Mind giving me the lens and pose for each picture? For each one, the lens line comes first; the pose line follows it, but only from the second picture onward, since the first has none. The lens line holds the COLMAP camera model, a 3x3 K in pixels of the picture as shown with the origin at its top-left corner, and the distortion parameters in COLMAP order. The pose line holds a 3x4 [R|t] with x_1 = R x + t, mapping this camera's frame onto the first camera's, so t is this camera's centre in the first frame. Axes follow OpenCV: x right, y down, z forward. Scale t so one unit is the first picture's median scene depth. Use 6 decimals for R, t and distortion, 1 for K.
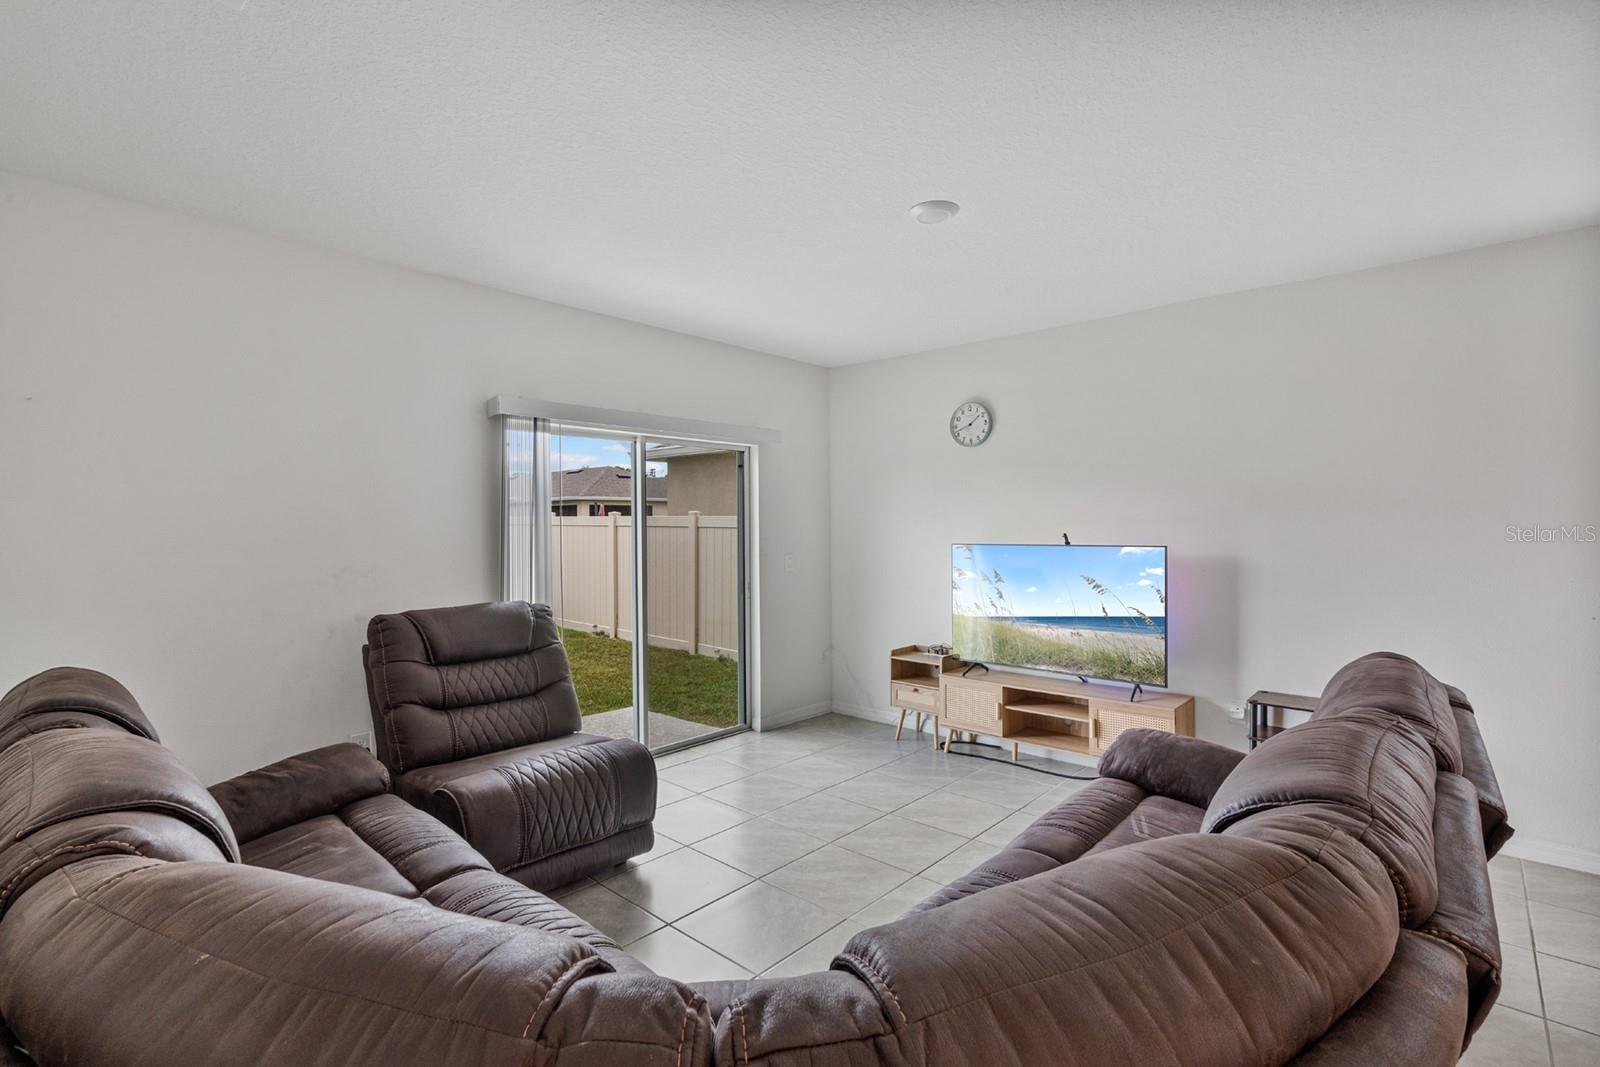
lens RADIAL K [[723.8, 0, 795.1], [0, 723.8, 532.8], [0, 0, 1]] dist [-0.004788, -0.000405]
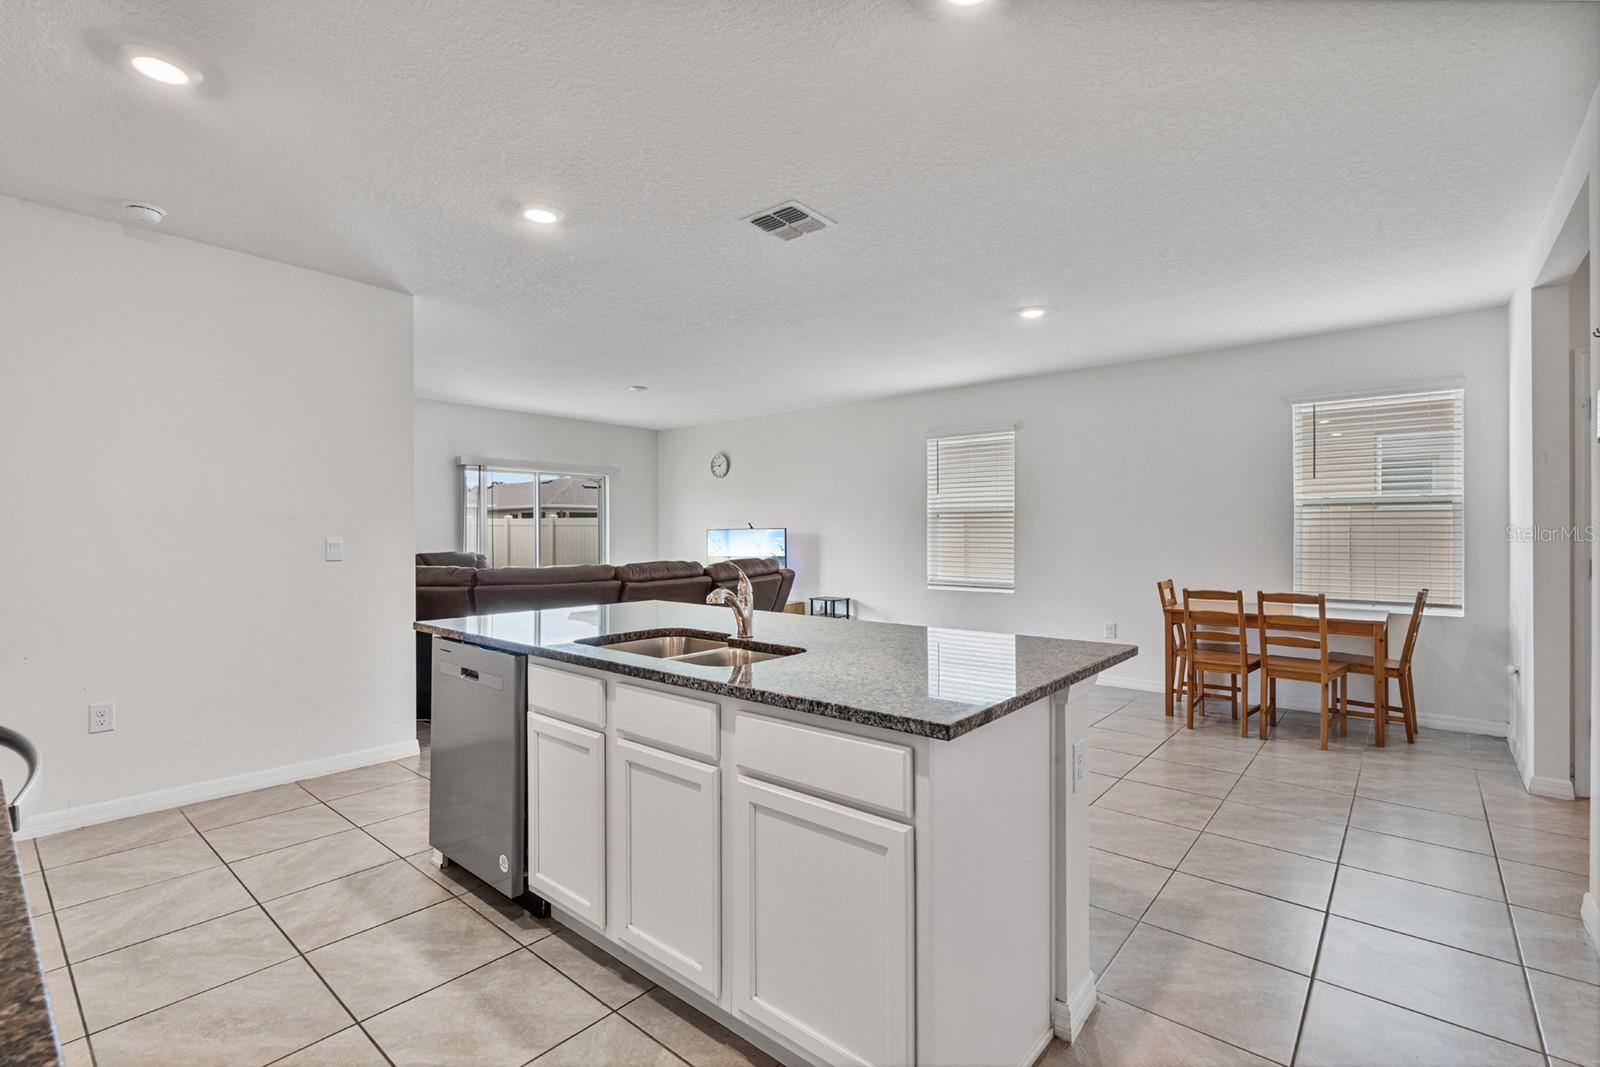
lens RADIAL K [[723.8, 0, 795.1], [0, 723.8, 532.8], [0, 0, 1]] dist [-0.004788, -0.000405]
pose [[0.999423, 0.003821, 0.033753, 0.421899], [-0.003433, 0.999927, -0.011559, 0.048873], [-0.033794, 0.011437, 0.999363, -0.974299]]
